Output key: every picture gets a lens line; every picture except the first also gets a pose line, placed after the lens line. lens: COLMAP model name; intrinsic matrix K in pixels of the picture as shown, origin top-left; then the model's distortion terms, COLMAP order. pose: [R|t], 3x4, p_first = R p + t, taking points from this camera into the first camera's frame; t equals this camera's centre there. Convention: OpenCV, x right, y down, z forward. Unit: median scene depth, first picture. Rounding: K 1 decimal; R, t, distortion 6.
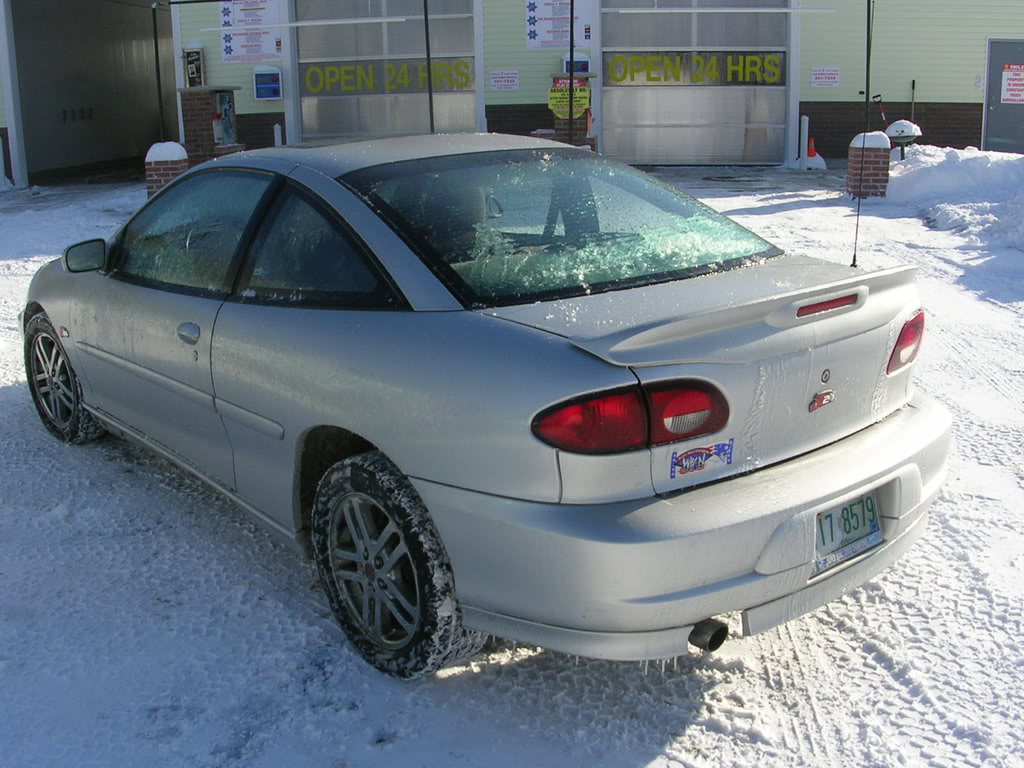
lens RADIAL K [[1141.1, 0, 508.4], [0, 1141.1, 408.7], [0, 0, 1]] dist [-0.188717, 0.077190]
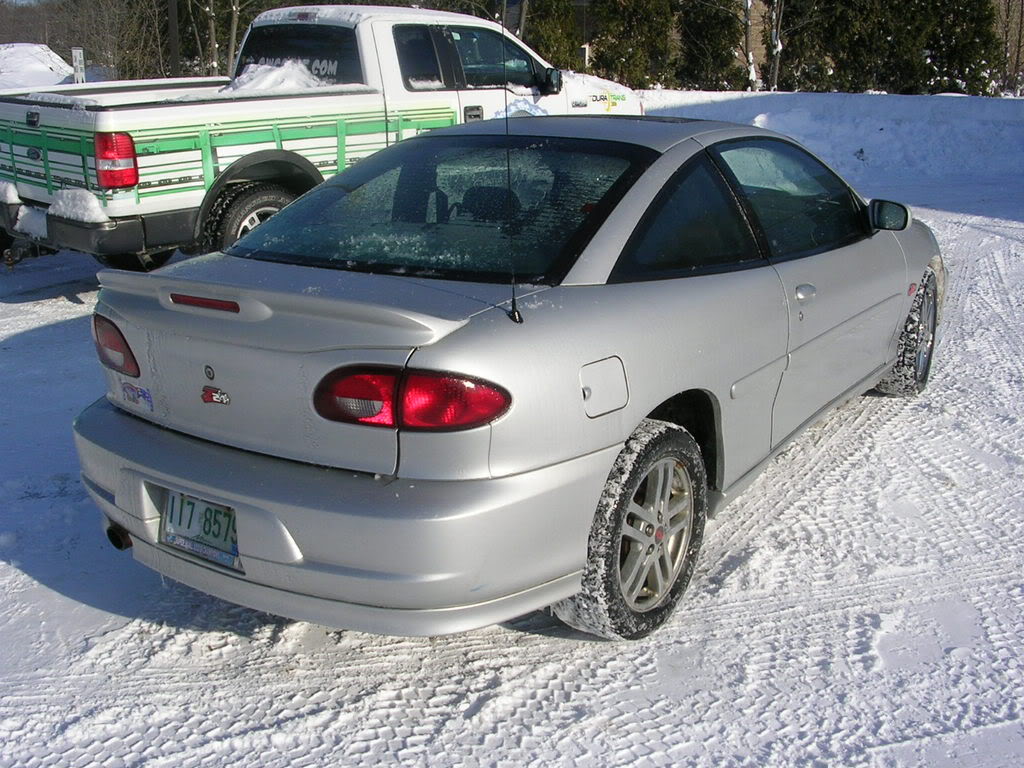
lens RADIAL K [[1141.1, 0, 508.4], [0, 1141.1, 408.7], [0, 0, 1]] dist [-0.188717, 0.077190]
pose [[0.267685, 0.306184, -0.913562, 0.242095], [-0.265134, 0.934967, 0.235670, -0.058038], [0.926309, 0.179131, 0.331457, 0.172409]]
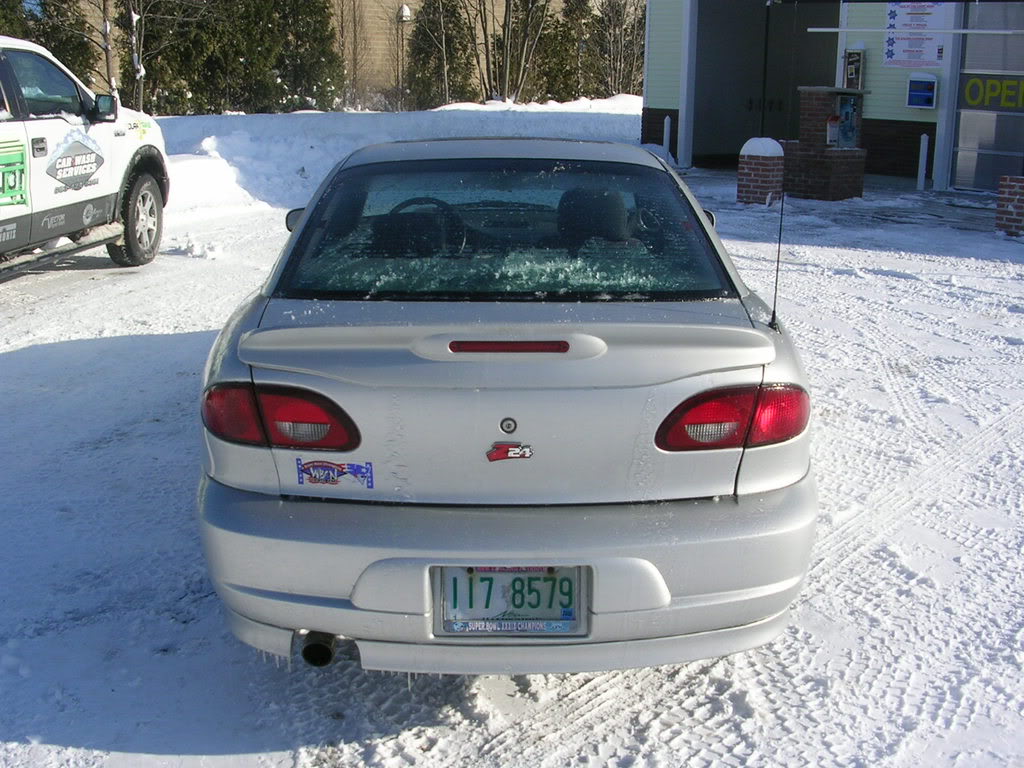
lens RADIAL K [[1141.1, 0, 508.4], [0, 1141.1, 408.7], [0, 0, 1]] dist [-0.188717, 0.077190]
pose [[0.778276, 0.206103, -0.593134, 0.153206], [-0.204948, 0.976245, 0.070305, -0.019914], [0.593534, 0.066845, 0.802028, 0.051170]]
